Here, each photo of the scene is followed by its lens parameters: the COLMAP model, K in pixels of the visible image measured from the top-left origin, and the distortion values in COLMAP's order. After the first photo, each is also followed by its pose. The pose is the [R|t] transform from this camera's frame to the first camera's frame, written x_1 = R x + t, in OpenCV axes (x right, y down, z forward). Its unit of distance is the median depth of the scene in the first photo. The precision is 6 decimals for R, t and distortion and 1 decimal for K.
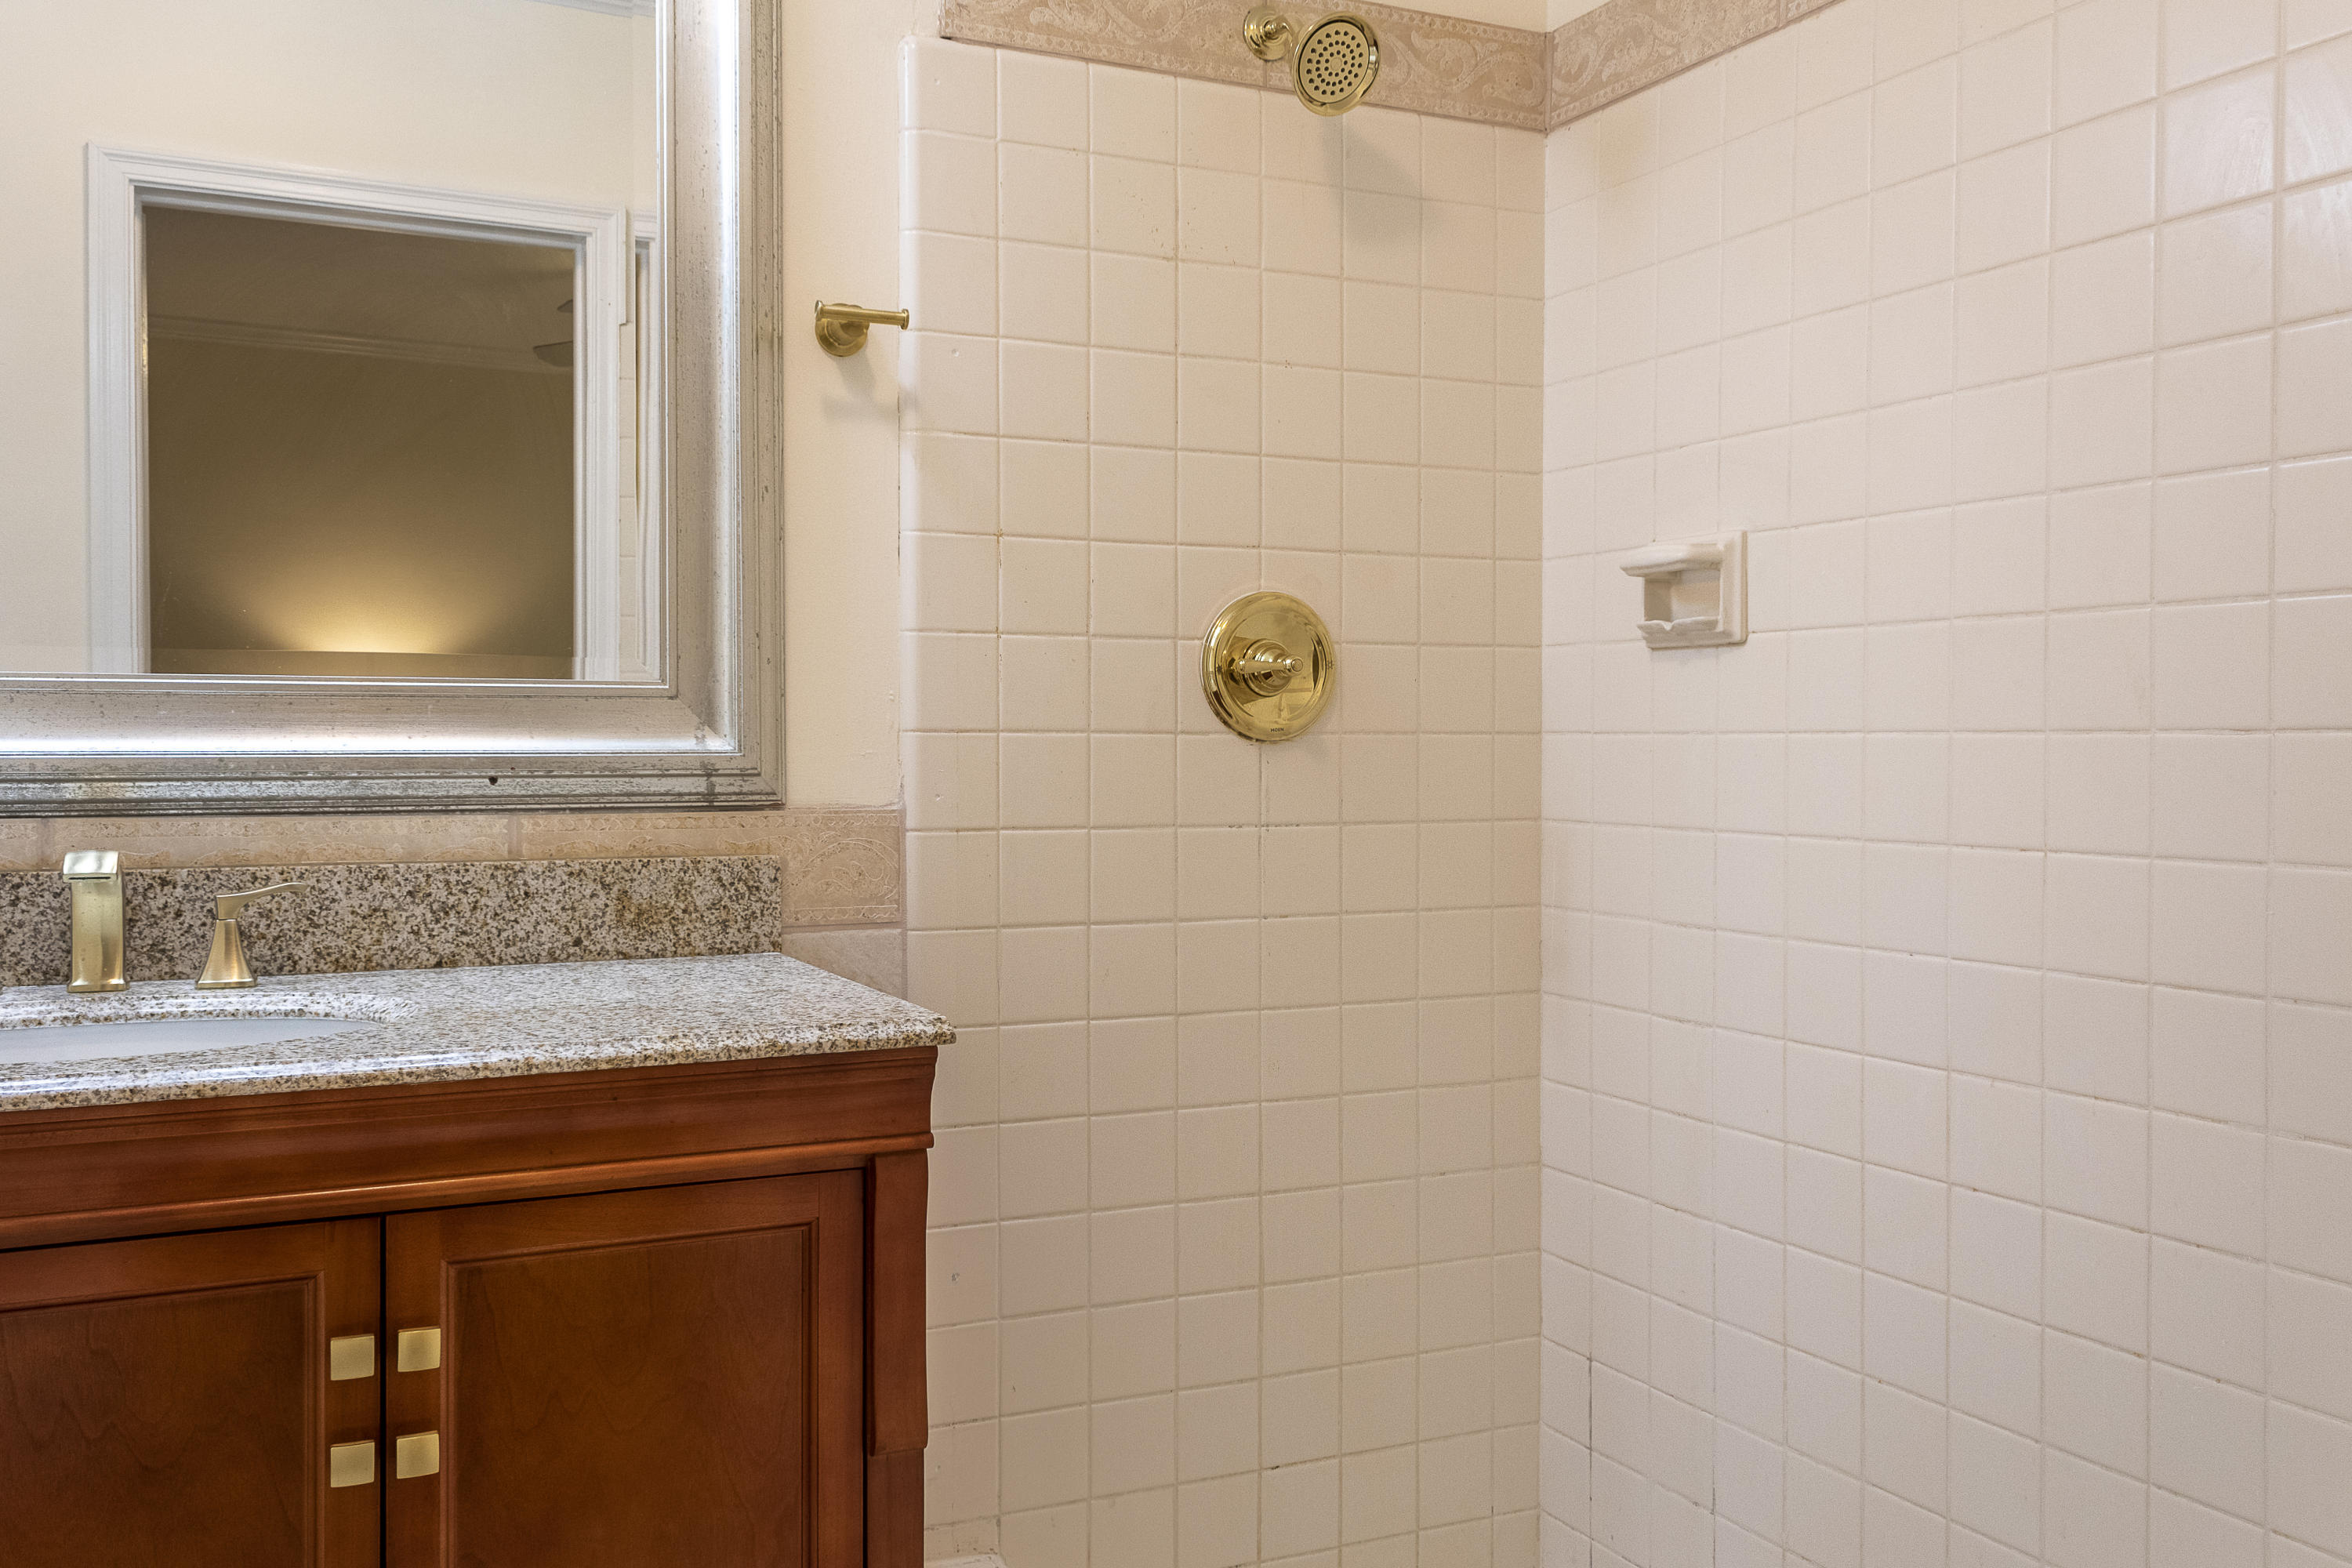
lens RADIAL K [[1948.1, 0, 1176.5], [0, 1948.1, 779.6], [0, 0, 1]] dist [0.003855, -0.004644]
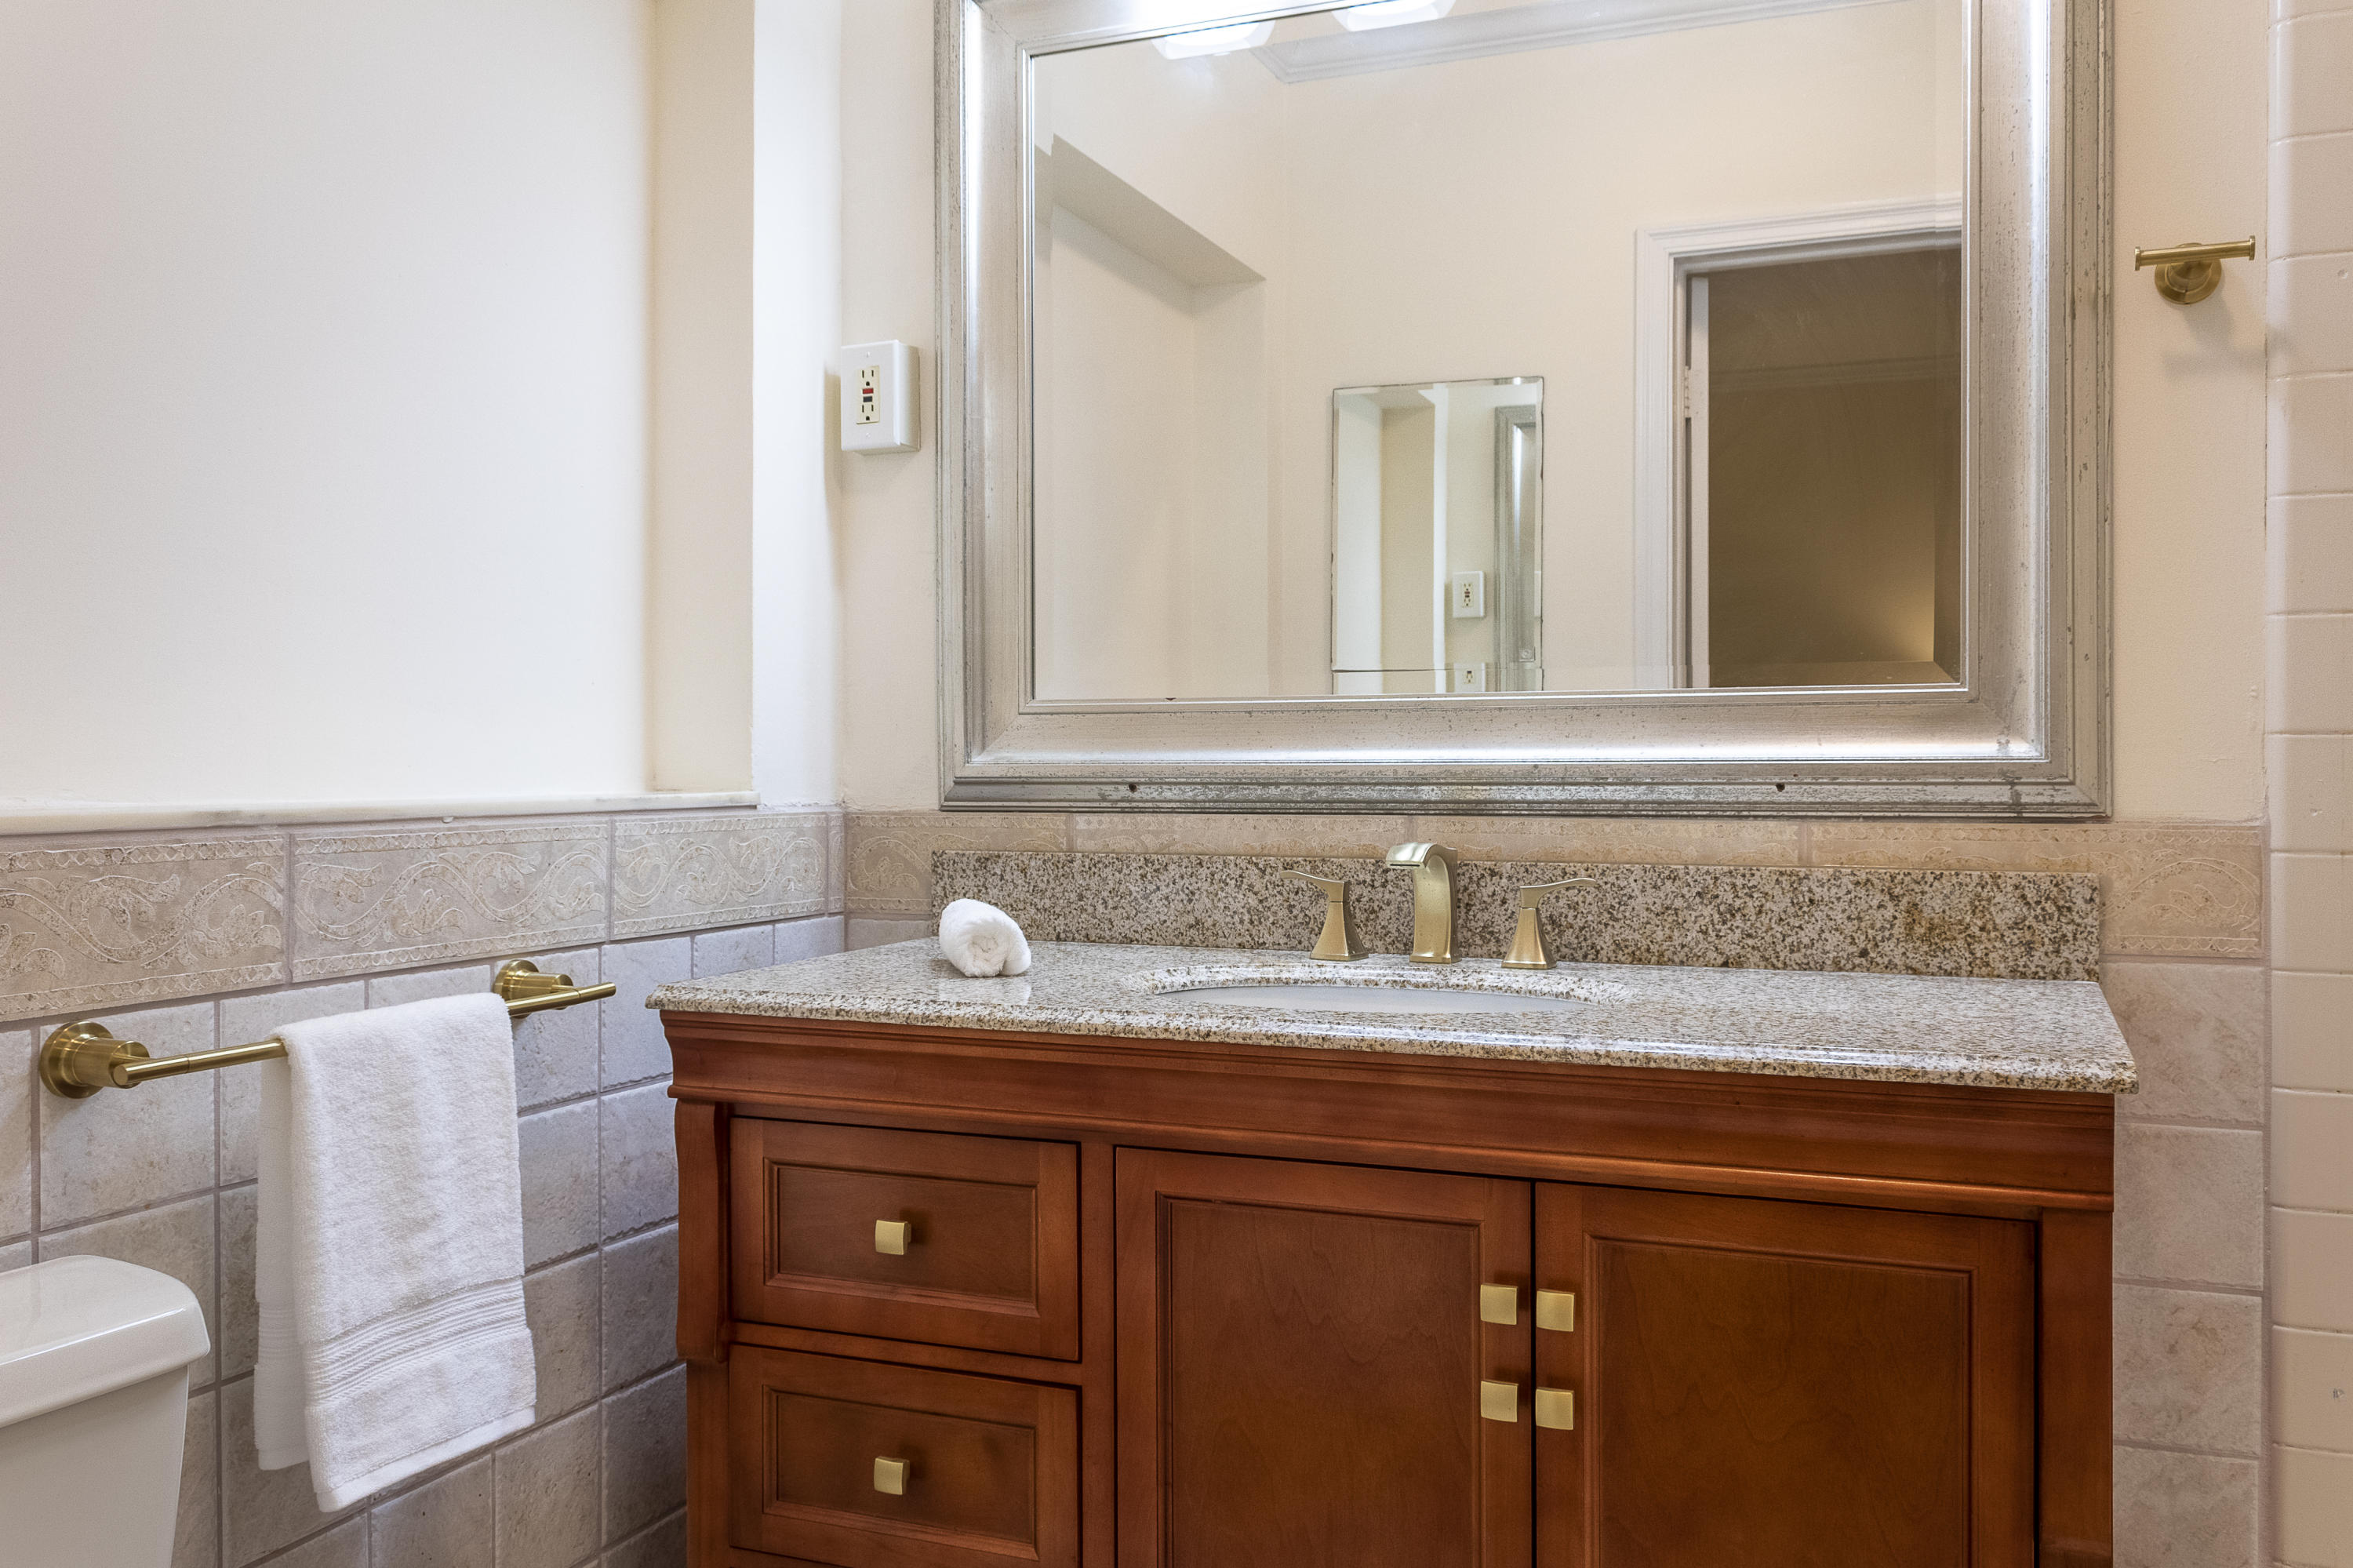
lens RADIAL K [[1949.0, 0, 1177.0], [0, 1949.0, 779.6], [0, 0, 1]] dist [0.003855, -0.004644]
pose [[0.652554, 0.002629, -0.757737, 0.214387], [-0.010498, 0.999929, -0.005571, 0.005422], [0.757669, 0.011590, 0.652536, 0.100461]]
